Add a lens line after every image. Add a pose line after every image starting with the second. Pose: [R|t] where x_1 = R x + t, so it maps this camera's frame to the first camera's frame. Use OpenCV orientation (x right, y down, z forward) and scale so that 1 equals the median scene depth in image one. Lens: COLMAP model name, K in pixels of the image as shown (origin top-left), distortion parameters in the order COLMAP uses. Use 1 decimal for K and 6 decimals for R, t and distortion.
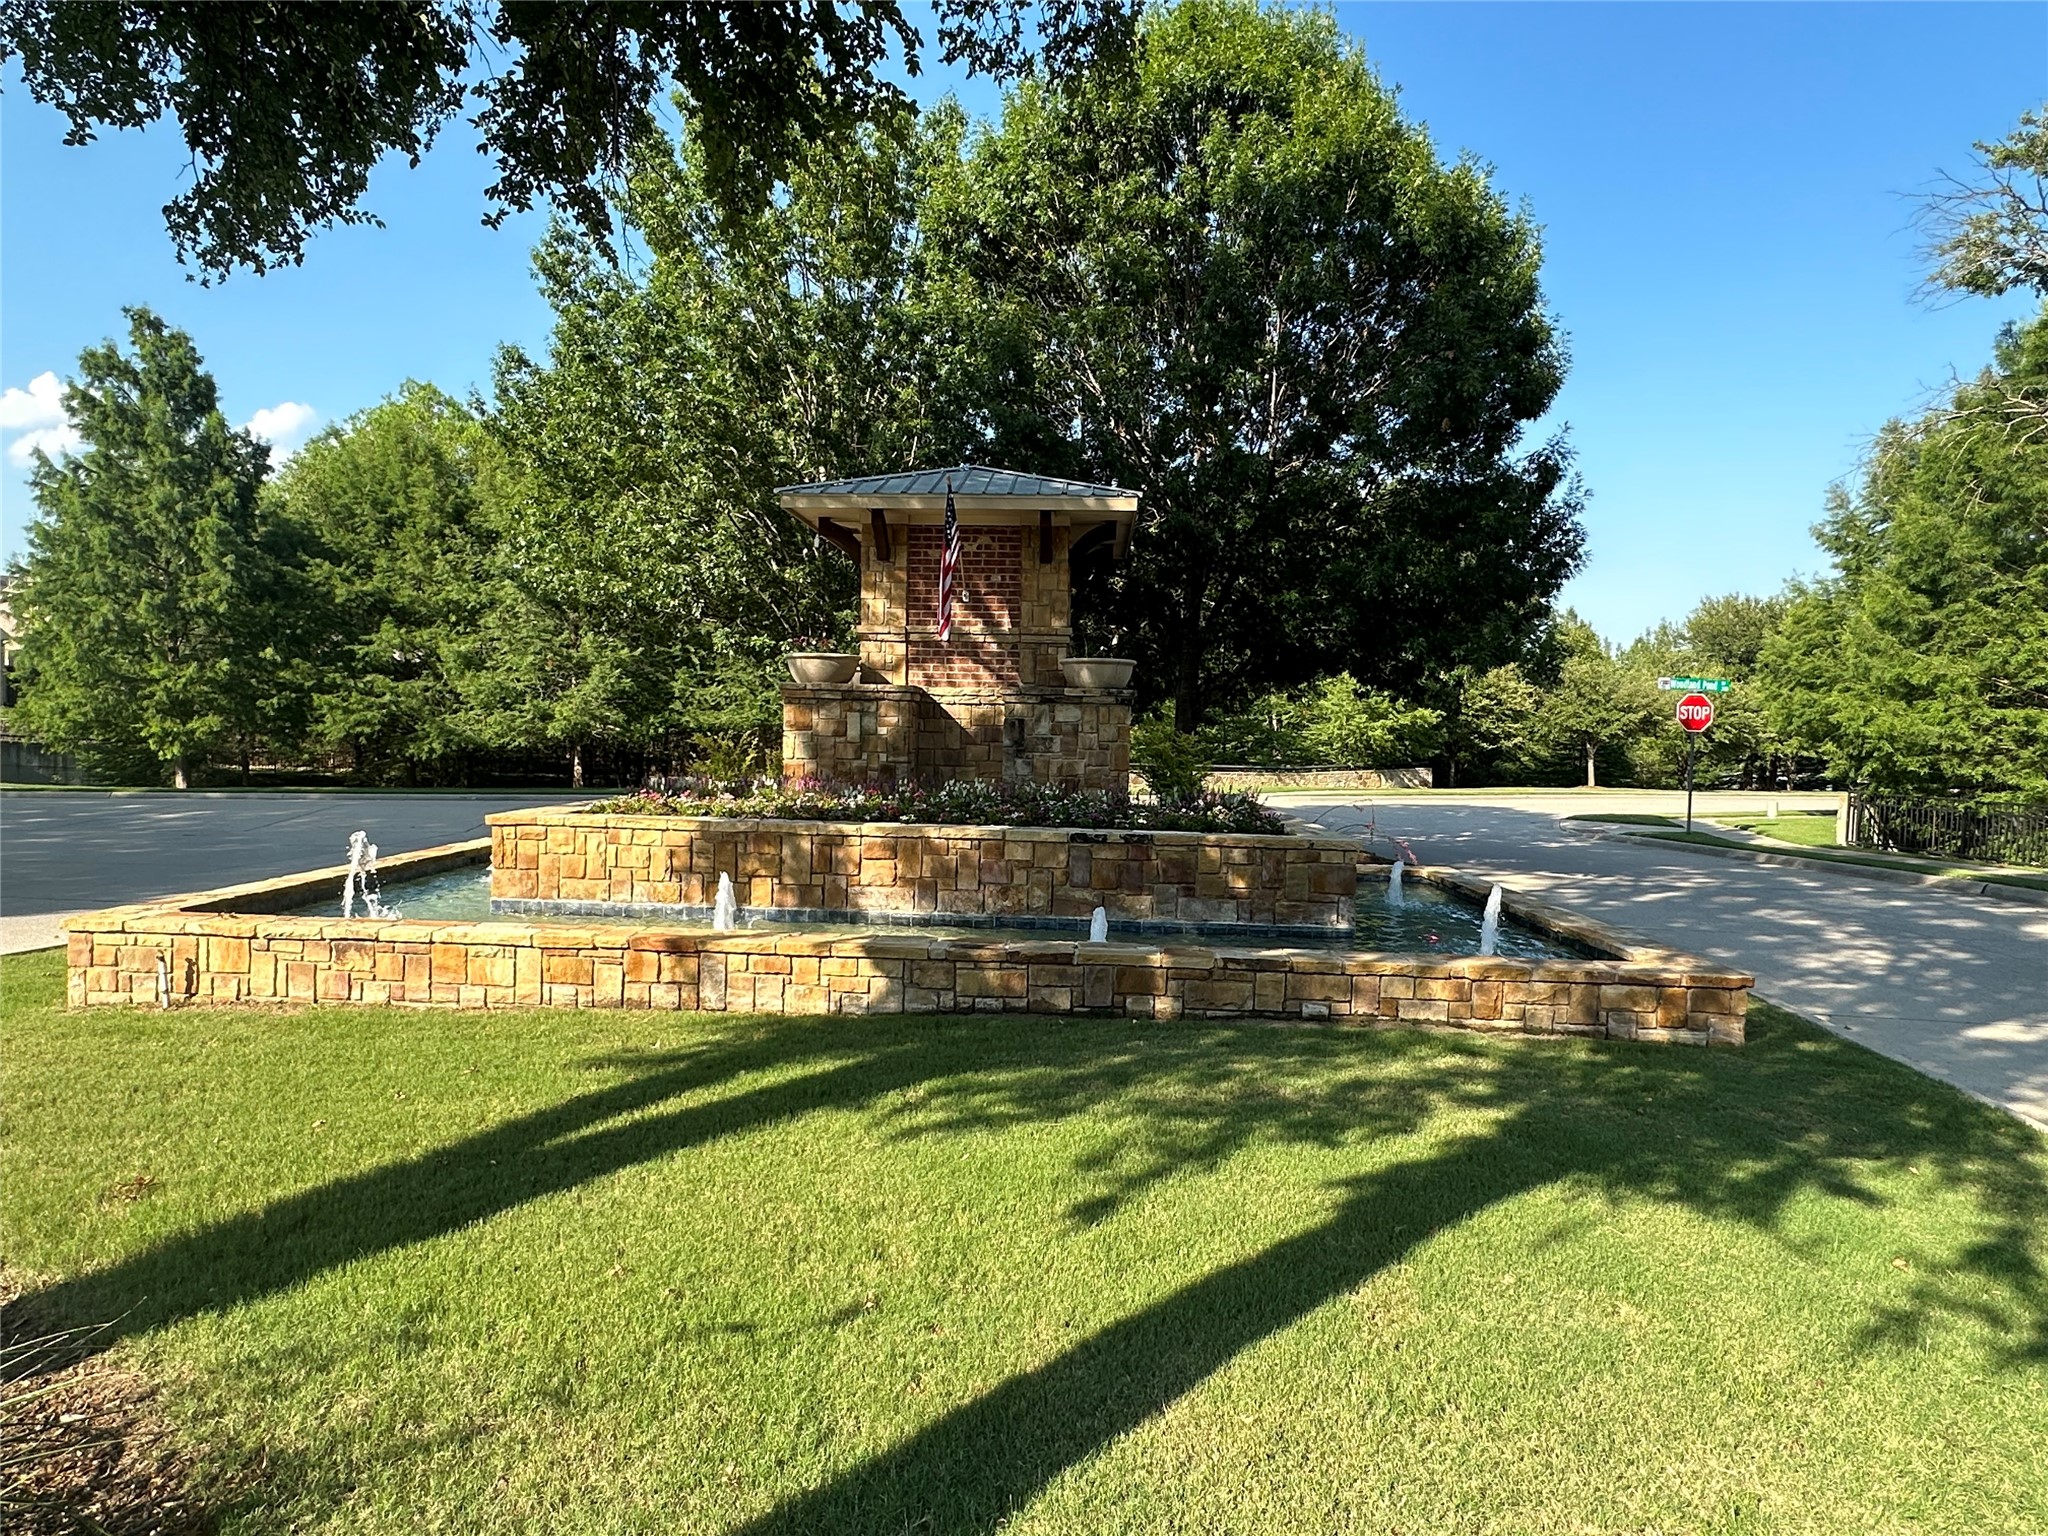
lens RADIAL K [[1253.2, 0, 1024.2], [0, 1253.2, 772.4], [0, 0, 1]] dist [0.004032, -0.001383]
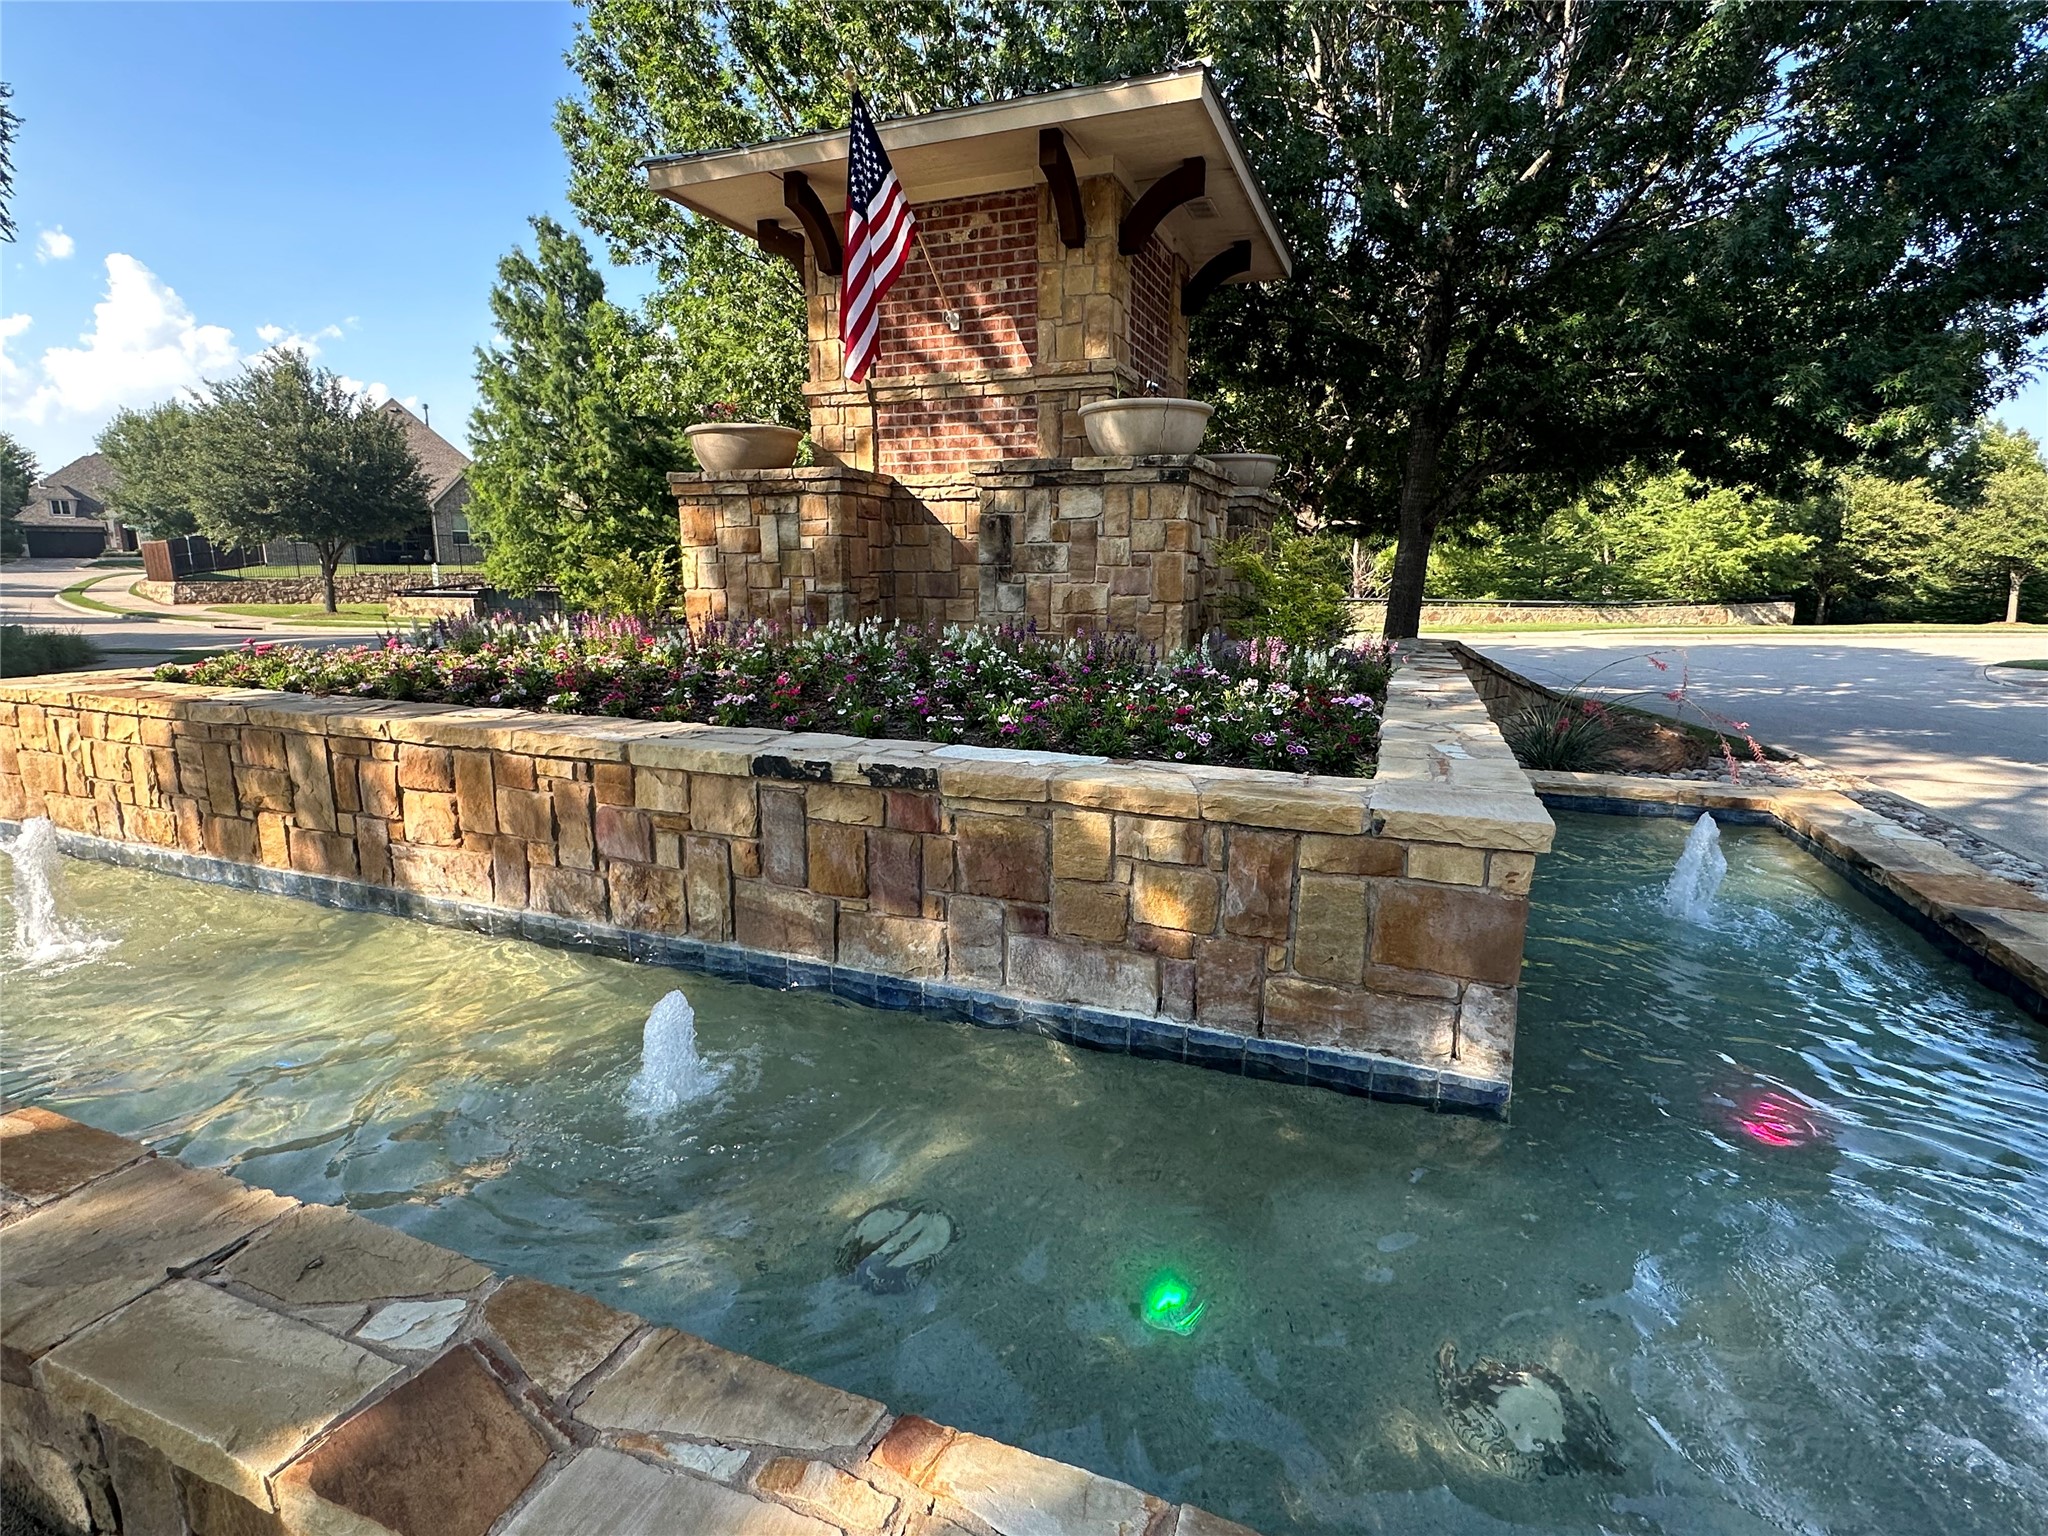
lens RADIAL K [[1020.0, 0, 1025.1], [0, 1020.0, 768.5], [0, 0, 1]] dist [0.001977, -0.000162]
pose [[0.948058, 0.043208, -0.315150, 0.155361], [0.005225, 0.988483, 0.151241, 0.002773], [0.318056, -0.145032, 0.936913, 0.502488]]
